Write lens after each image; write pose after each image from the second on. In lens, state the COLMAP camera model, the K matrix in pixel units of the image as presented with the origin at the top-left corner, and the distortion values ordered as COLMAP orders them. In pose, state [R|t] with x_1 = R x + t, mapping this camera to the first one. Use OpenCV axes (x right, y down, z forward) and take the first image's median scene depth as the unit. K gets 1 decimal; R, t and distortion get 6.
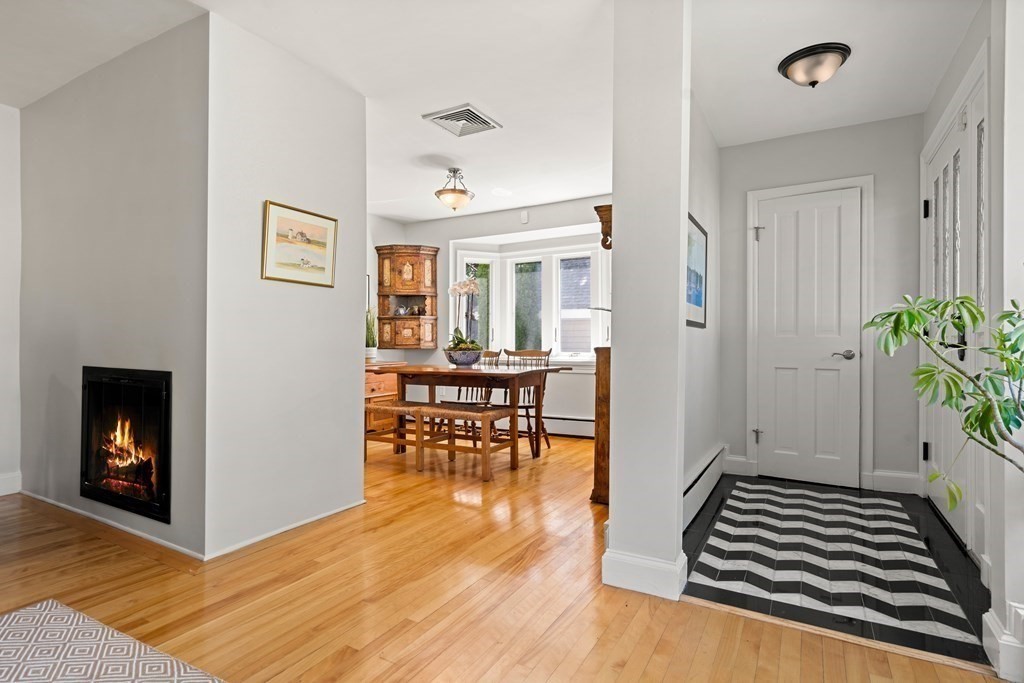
lens RADIAL K [[510.9, 0, 517.0], [0, 510.9, 346.1], [0, 0, 1]] dist [-0.010722, 0.000106]
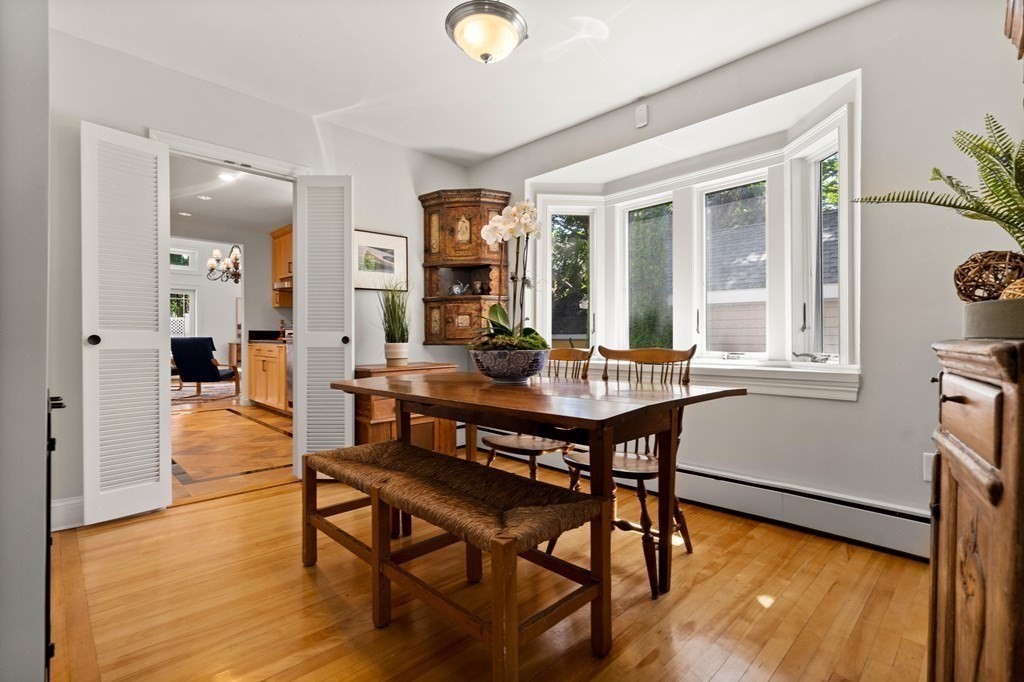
lens RADIAL K [[471.9, 0, 518.1], [0, 471.9, 340.8], [0, 0, 1]] dist [-0.004716, 0.001929]
pose [[0.965035, 0.000916, -0.262121, 0.024399], [-0.001696, 0.999995, -0.002750, 0.002112], [0.262117, 0.003098, 0.965031, 0.559613]]
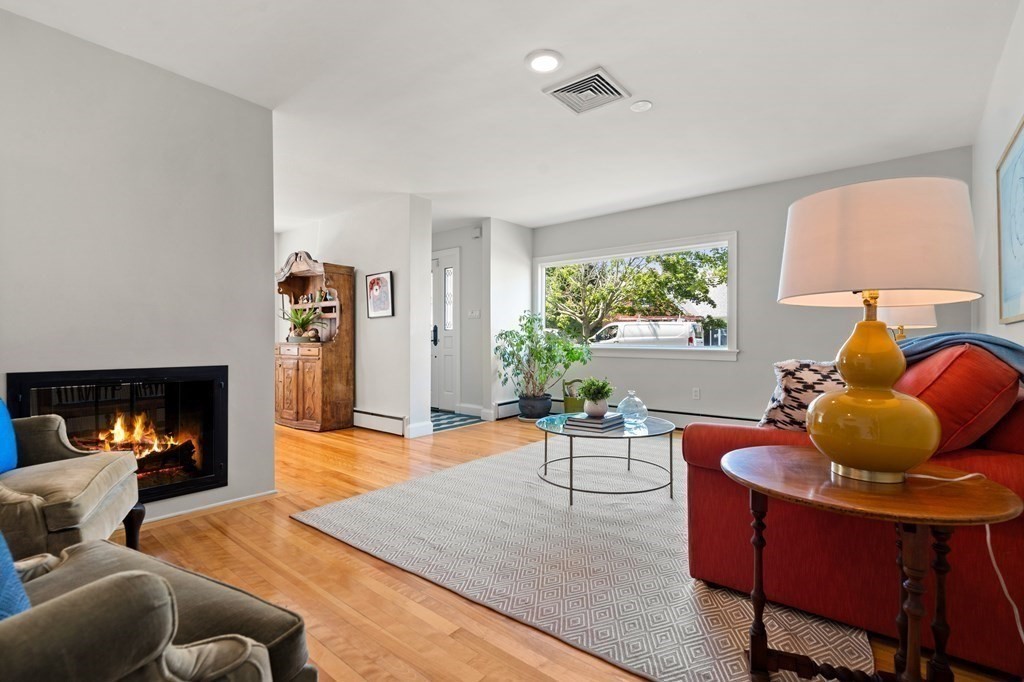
lens RADIAL K [[471.9, 0, 519.9], [0, 471.9, 339.9], [0, 0, 1]] dist [-0.004716, 0.001929]
pose [[0.159826, 0.014117, 0.987044, -0.924548], [-0.002739, 0.999900, -0.013858, 0.004115], [-0.987141, -0.000488, 0.159849, 0.052161]]
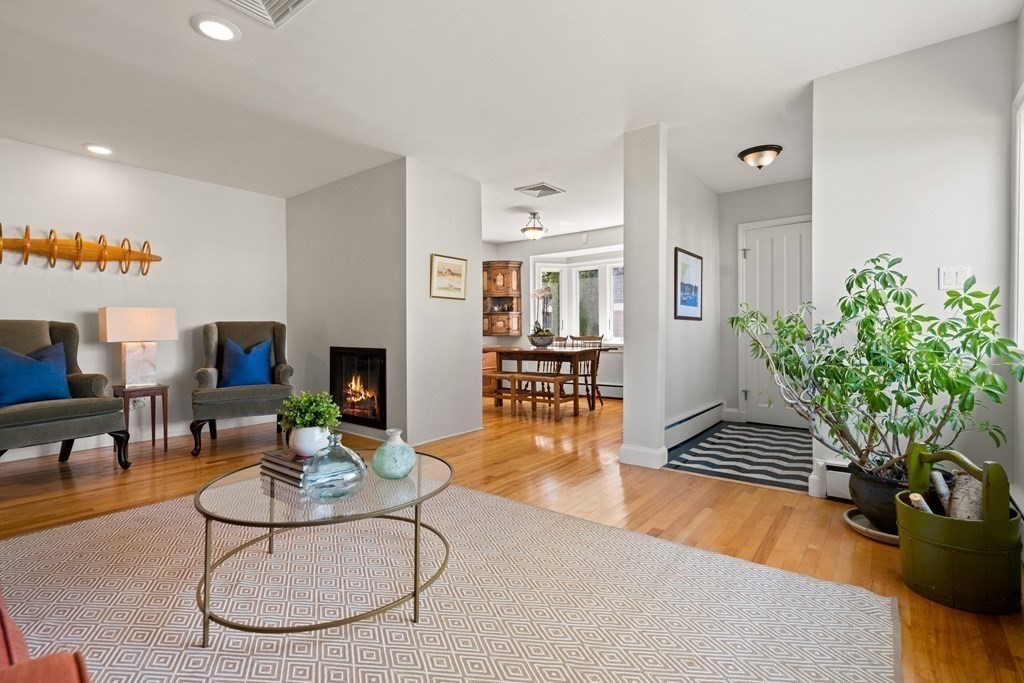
lens RADIAL K [[471.9, 0, 510.0], [0, 471.9, 334.5], [0, 0, 1]] dist [-0.004716, 0.001929]
pose [[0.986369, -0.007731, -0.164369, 0.028682], [0.008223, 0.999964, 0.002312, -0.001173], [0.164345, -0.003632, 0.986396, -0.340808]]
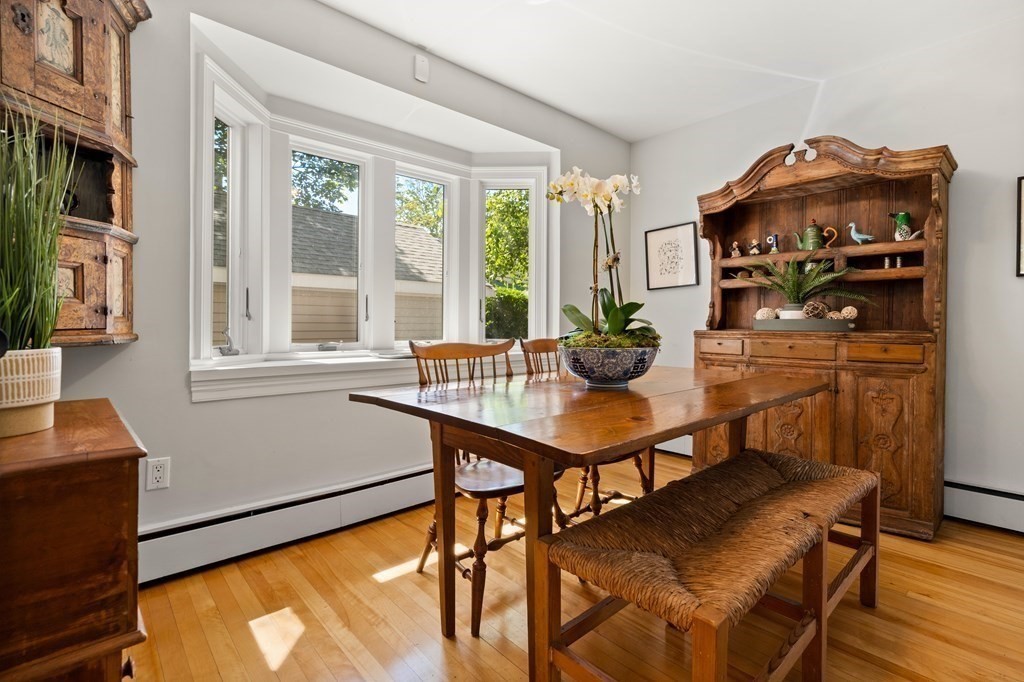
lens RADIAL K [[510.9, 0, 516.6], [0, 510.9, 334.7], [0, 0, 1]] dist [-0.010722, 0.000106]
pose [[0.288573, 0.005118, 0.957444, -0.509352], [-0.000845, 0.999987, -0.005091, 0.000265], [-0.957457, 0.000660, 0.288574, 0.954349]]
